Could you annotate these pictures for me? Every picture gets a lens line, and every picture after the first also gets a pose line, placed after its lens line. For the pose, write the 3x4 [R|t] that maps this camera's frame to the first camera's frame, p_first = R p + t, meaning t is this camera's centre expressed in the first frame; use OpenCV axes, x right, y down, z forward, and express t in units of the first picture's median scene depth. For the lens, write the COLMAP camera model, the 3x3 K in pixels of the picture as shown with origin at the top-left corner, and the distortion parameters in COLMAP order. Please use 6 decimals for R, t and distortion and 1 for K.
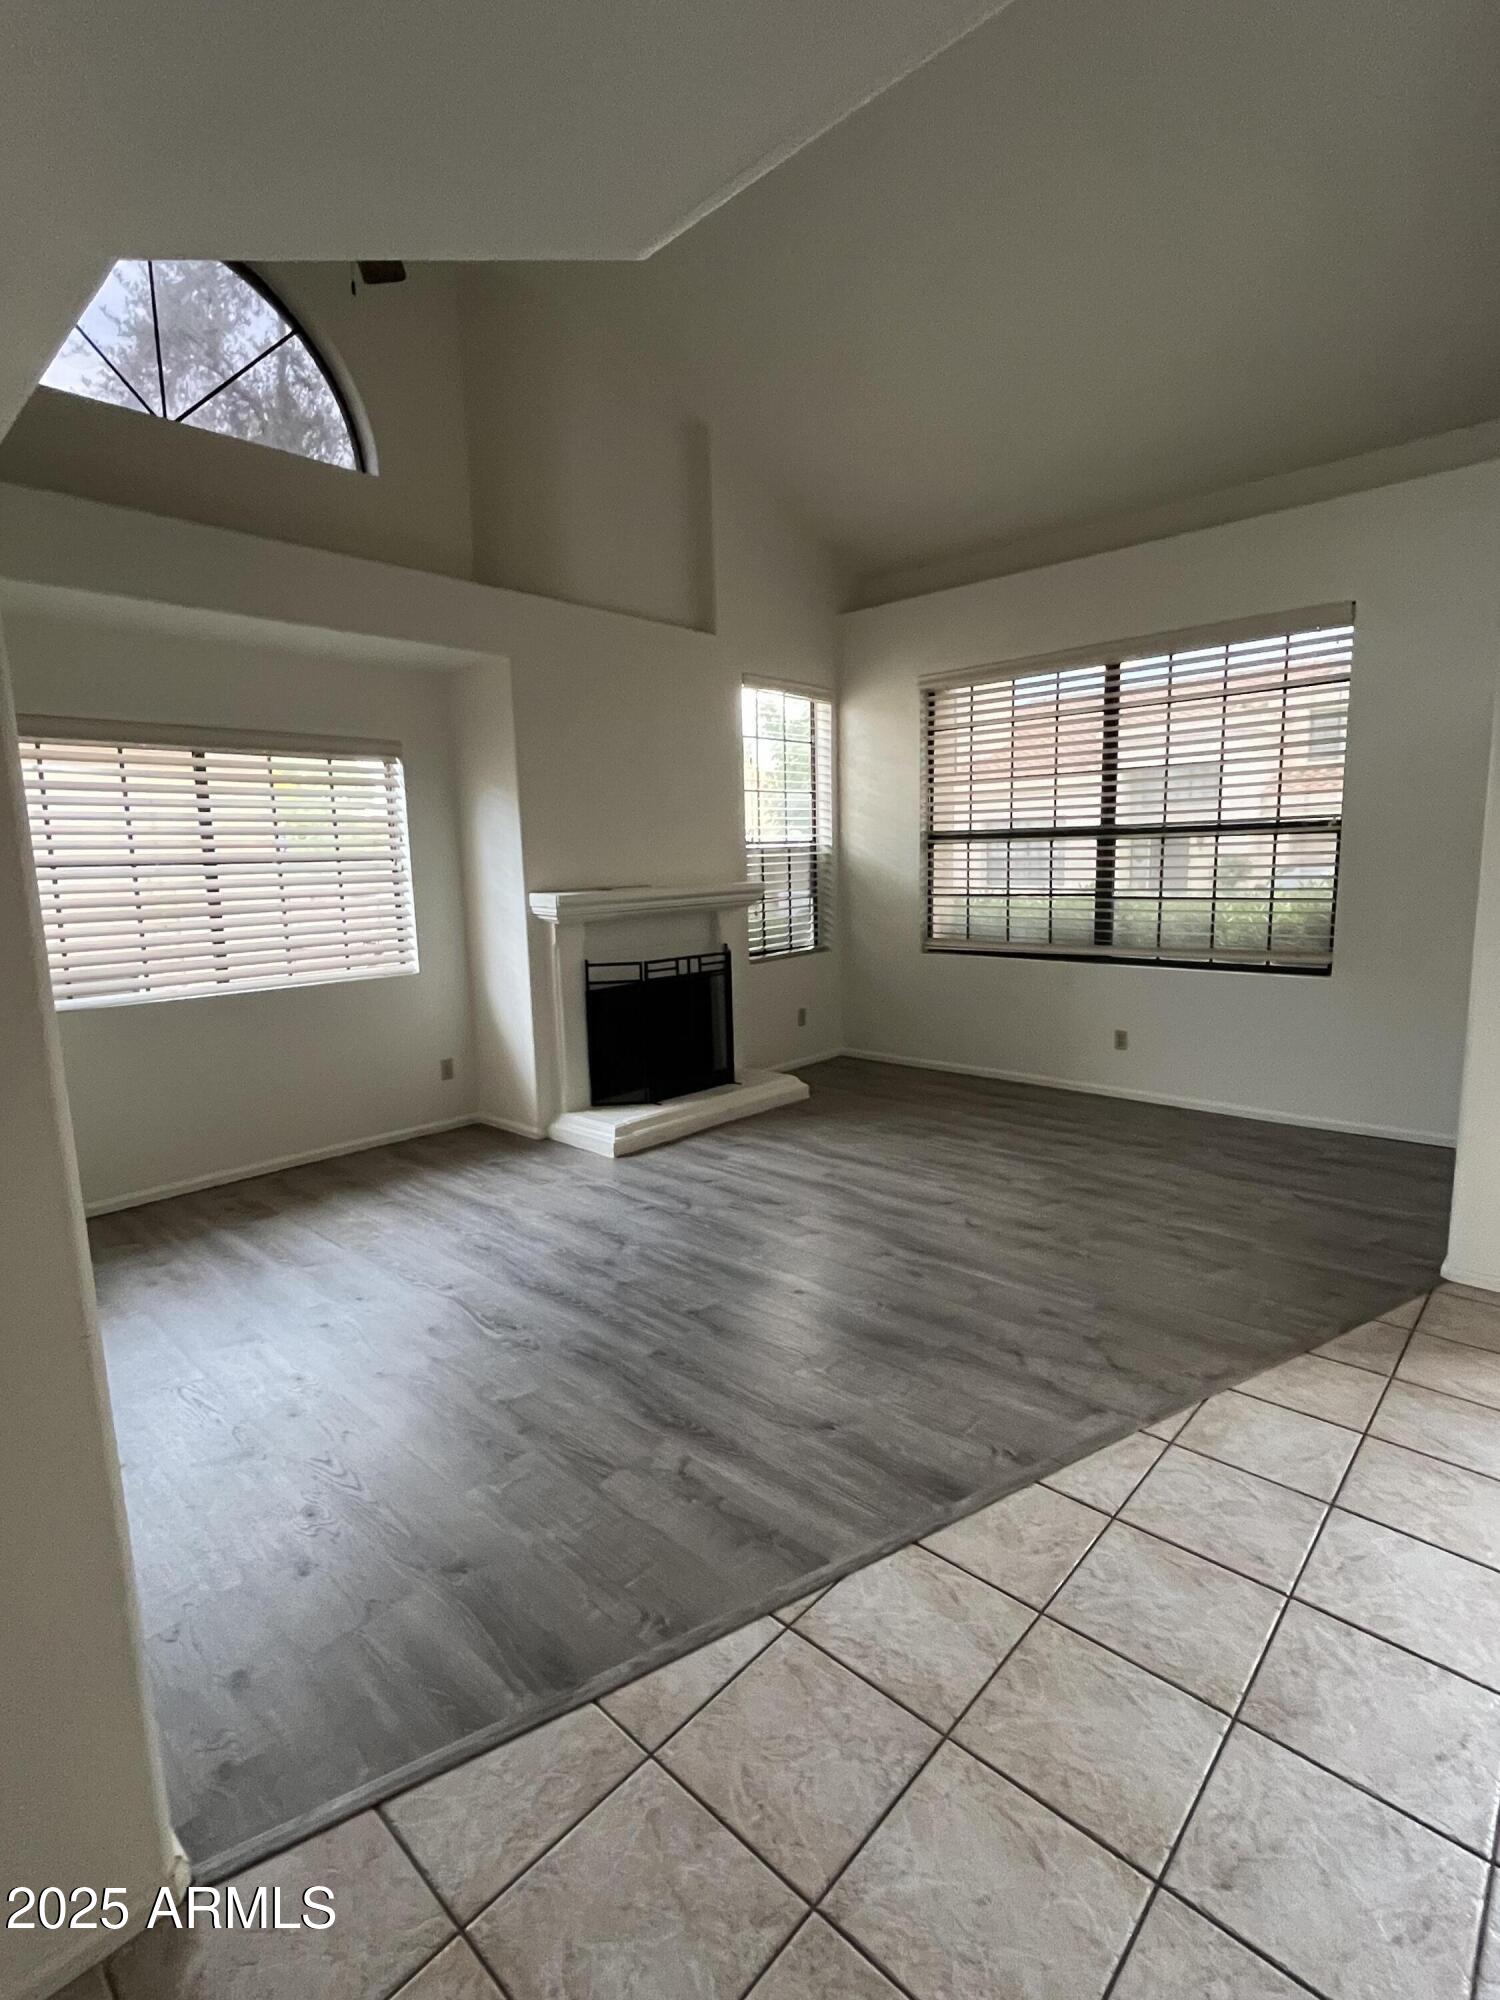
lens RADIAL K [[938.0, 0, 754.5], [0, 938.0, 998.8], [0, 0, 1]] dist [-0.005380, -0.000922]
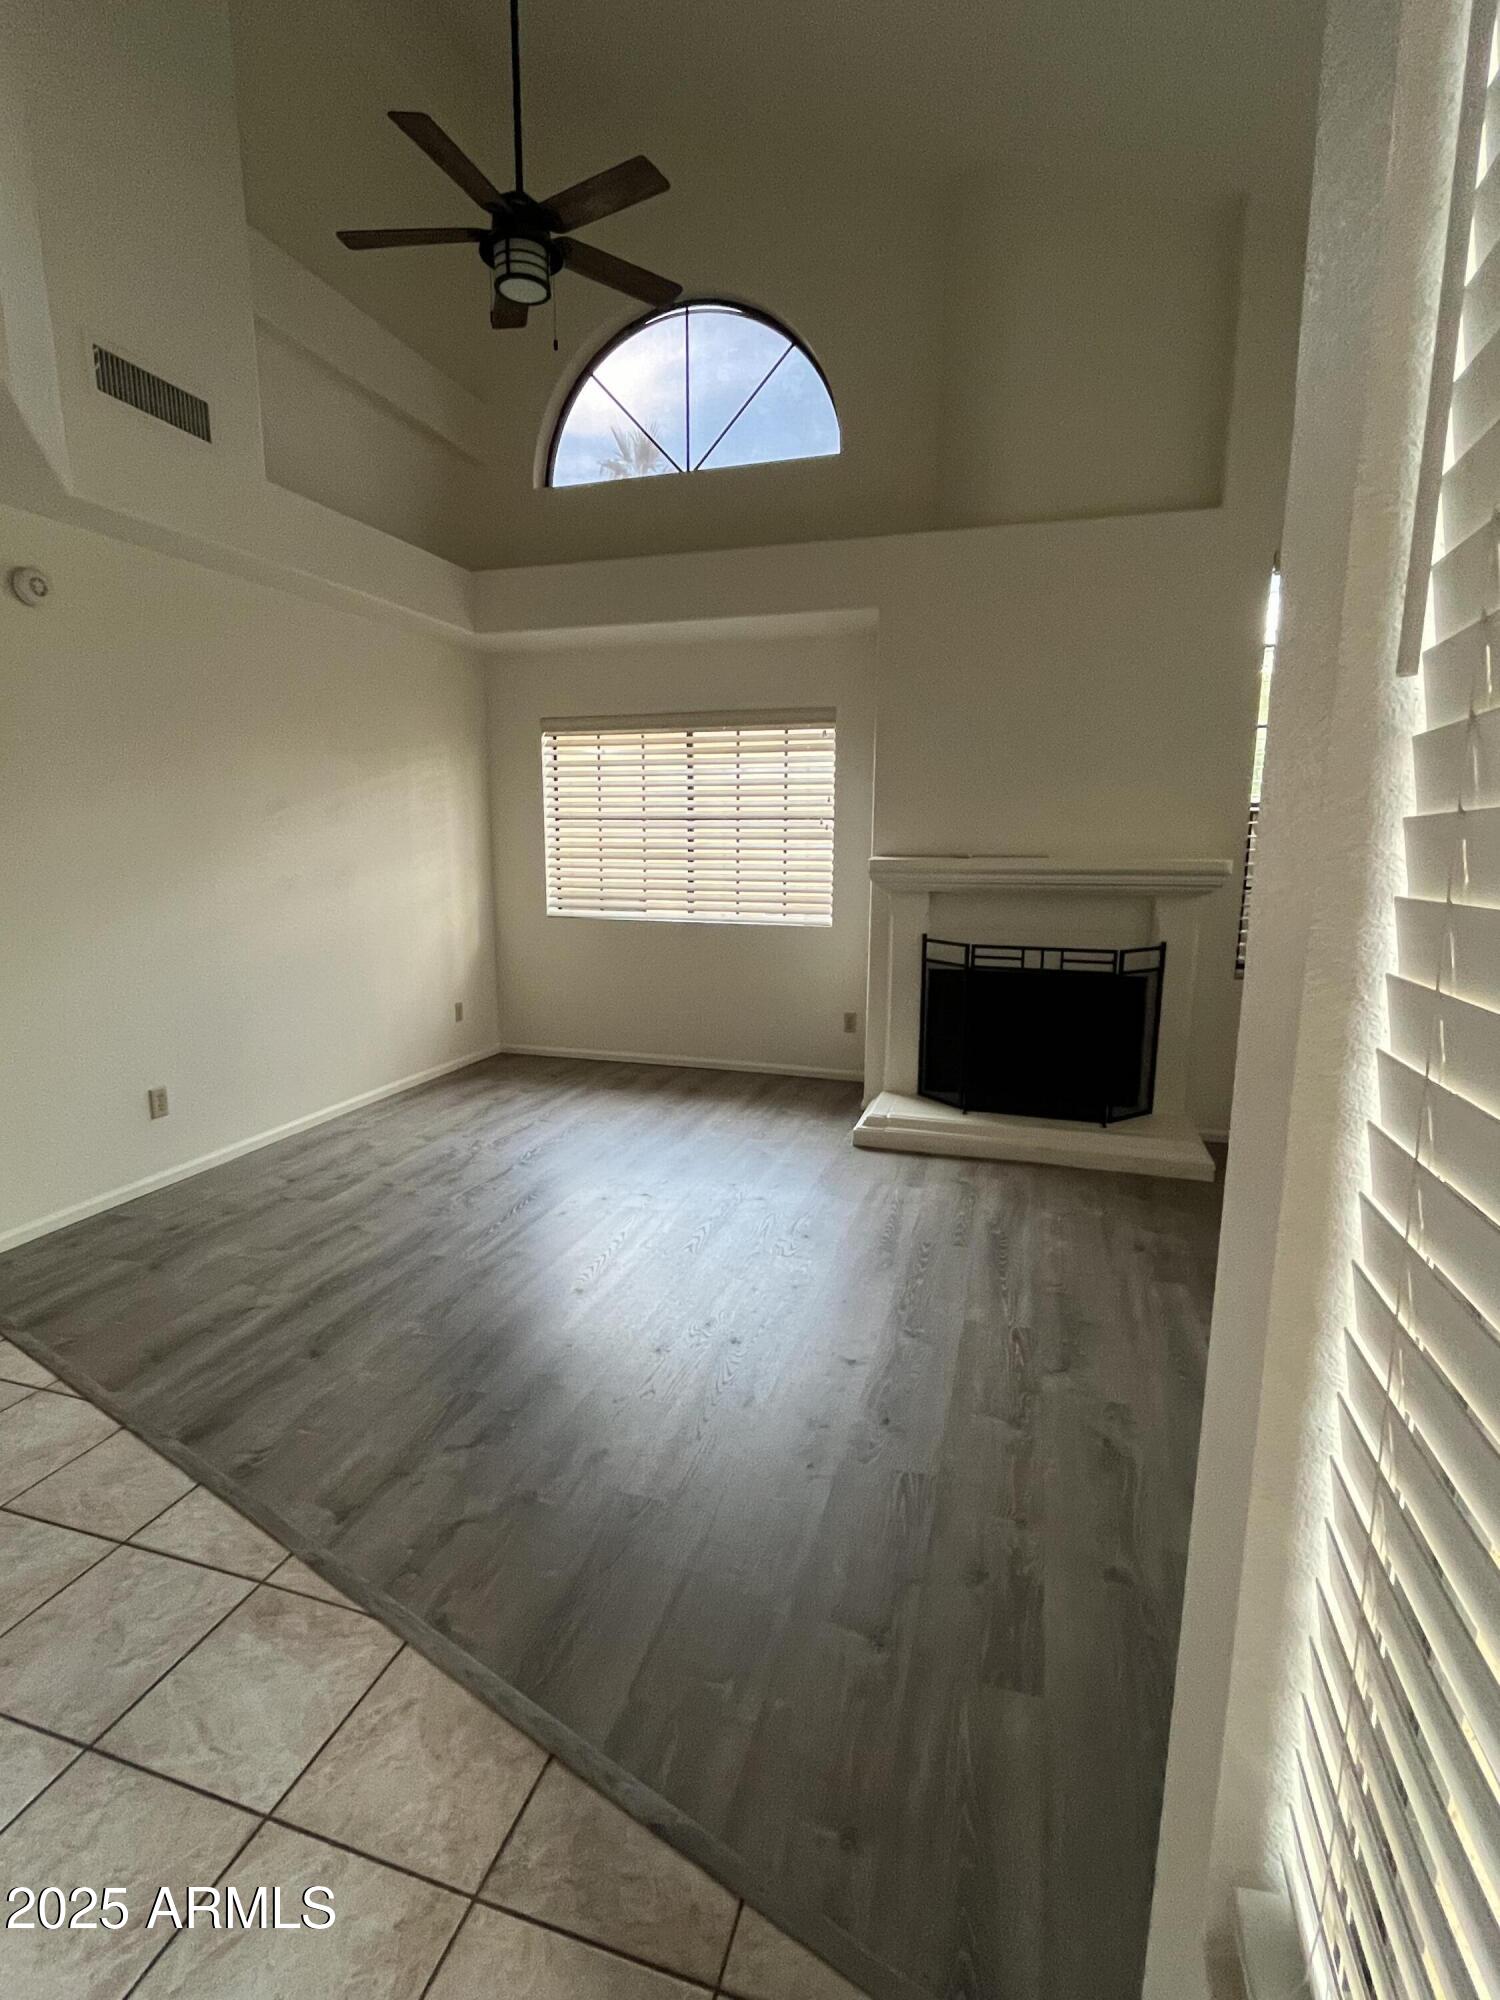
lens RADIAL K [[938.0, 0, 754.5], [0, 938.0, 998.8], [0, 0, 1]] dist [-0.005380, -0.000922]
pose [[0.440317, 0.182815, -0.879033, 0.727383], [-0.148444, 0.980400, 0.129539, -0.095187], [0.885486, 0.073449, 0.458824, 0.581230]]
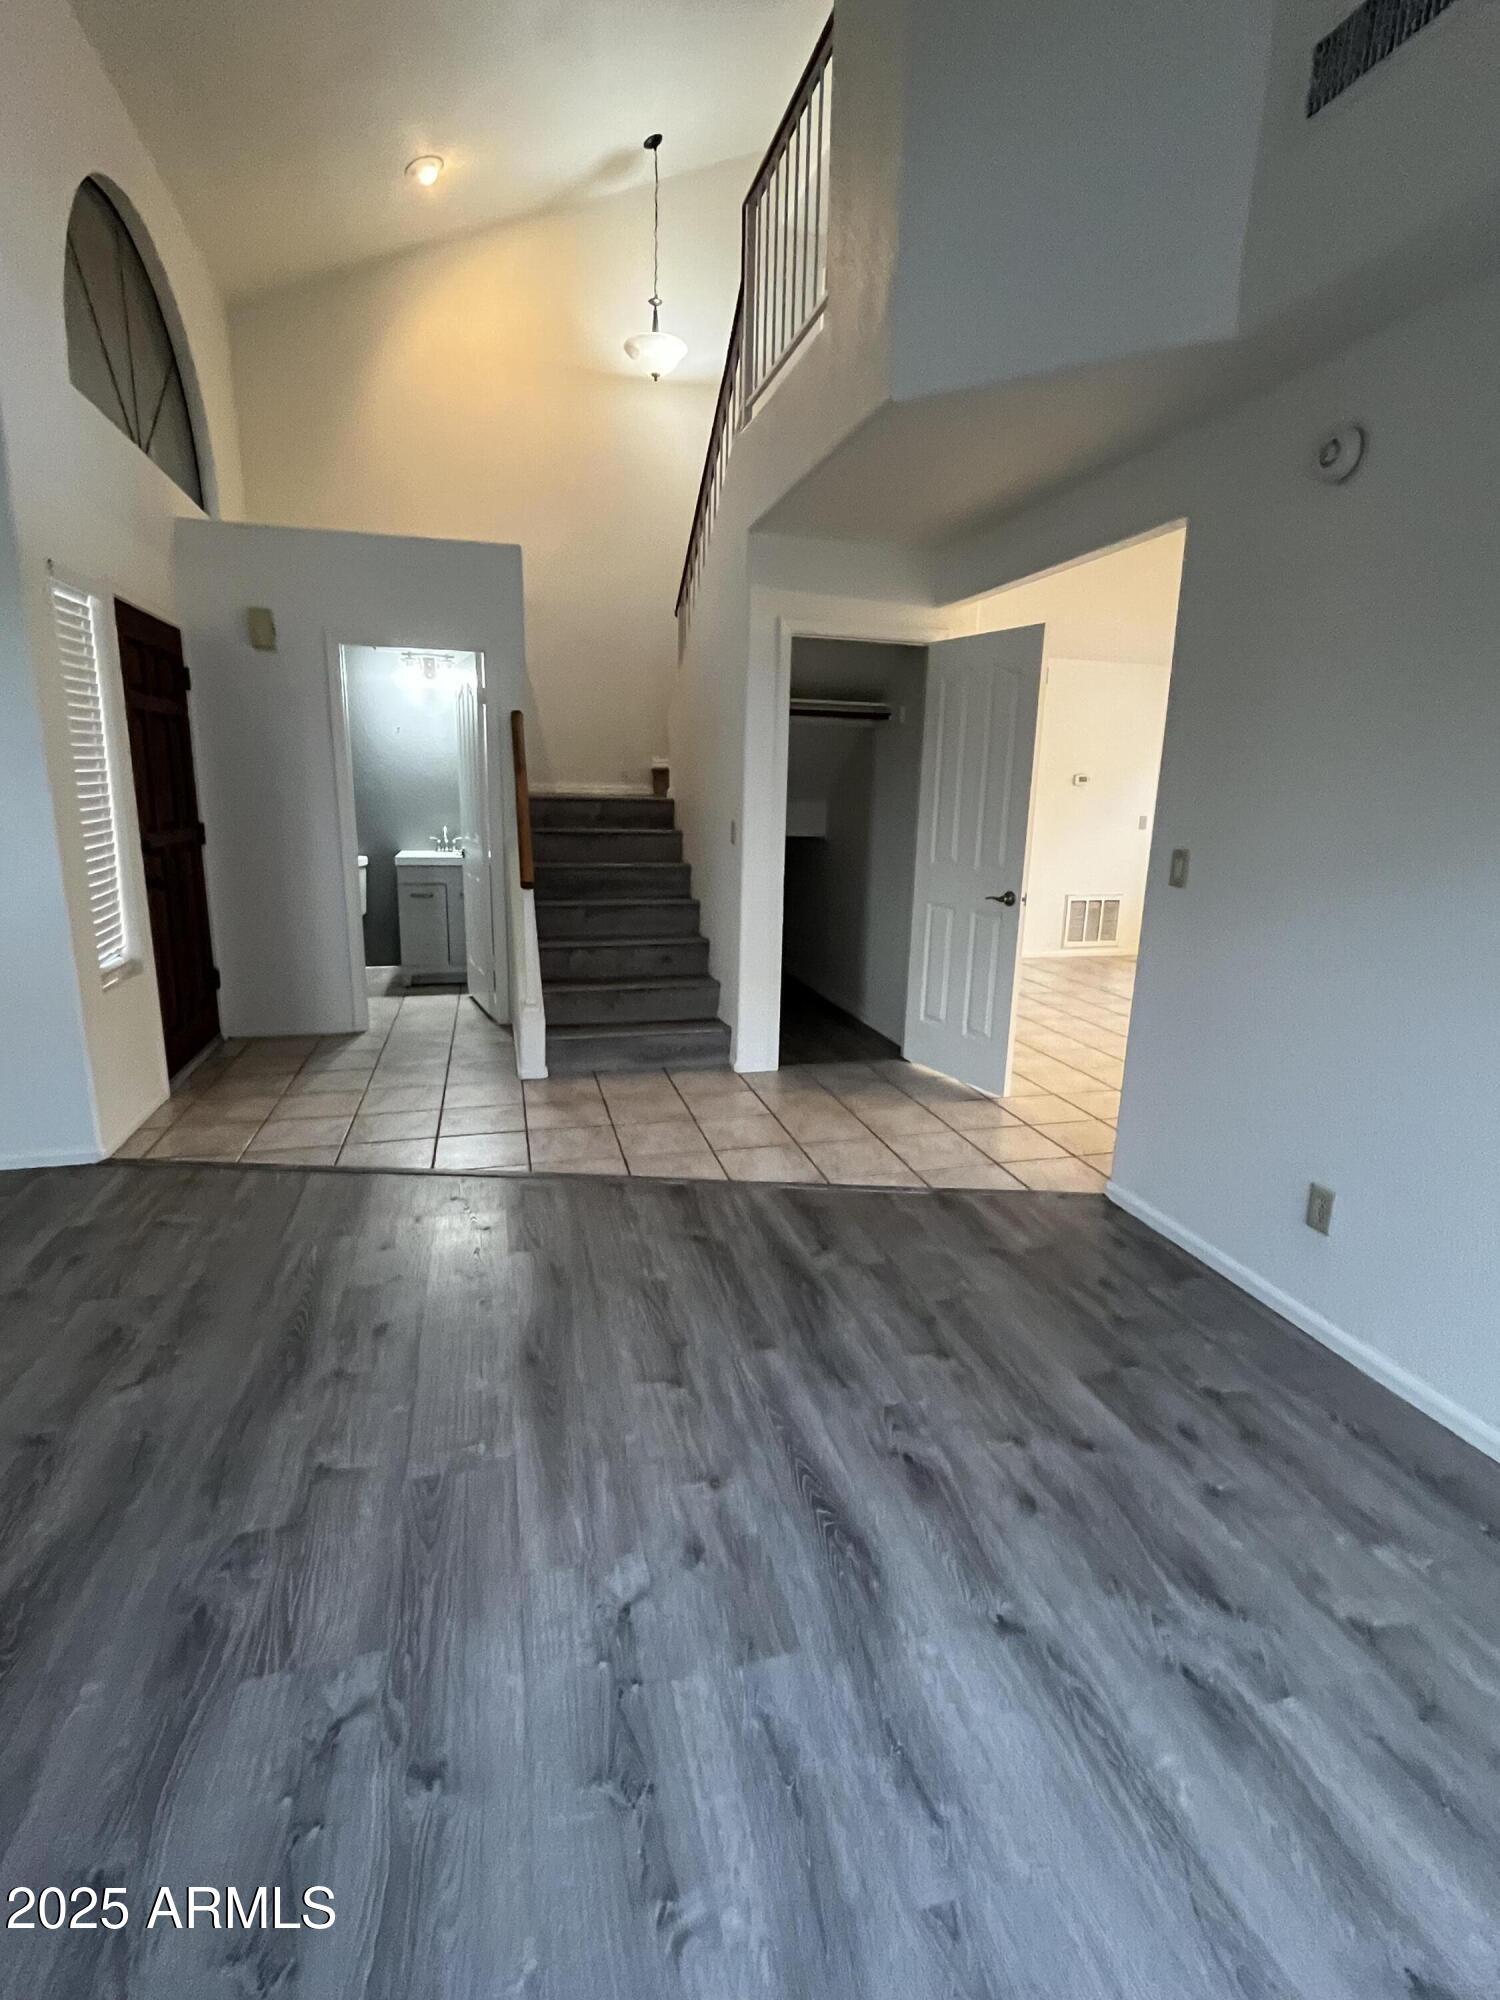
lens RADIAL K [[947.2, 0, 755.1], [0, 947.2, 1000.9], [0, 0, 1]] dist [-0.001999, -0.000921]
pose [[-0.847763, -0.113197, 0.518156, -0.371092], [0.076841, 0.940437, 0.331169, -0.148638], [-0.524780, 0.320568, -0.788569, 1.152786]]
